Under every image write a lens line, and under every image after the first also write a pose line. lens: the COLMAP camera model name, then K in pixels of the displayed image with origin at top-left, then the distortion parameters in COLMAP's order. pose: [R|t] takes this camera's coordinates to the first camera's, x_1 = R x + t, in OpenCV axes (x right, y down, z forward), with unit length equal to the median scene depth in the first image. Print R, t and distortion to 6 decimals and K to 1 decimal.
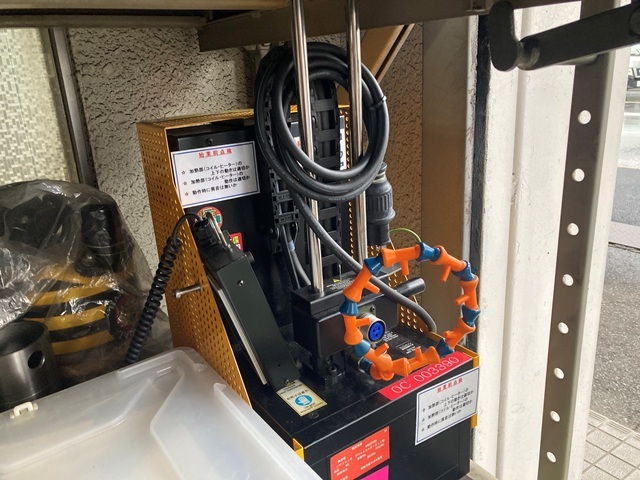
lens RADIAL K [[534.9, 0, 319.4], [0, 534.9, 255.2], [0, 0, 1]] dist [0.055697, -0.065053]
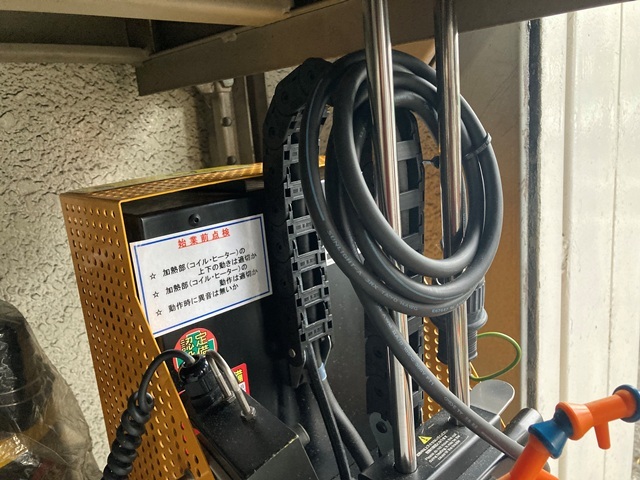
lens RADIAL K [[534.9, 0, 319.4], [0, 534.9, 255.2], [0, 0, 1]] dist [0.055697, -0.065053]
pose [[0.986954, -0.063348, 0.148019, -0.145502], [0.078453, 0.992036, -0.098540, -0.095358], [-0.140598, 0.108867, 0.984063, 0.372270]]
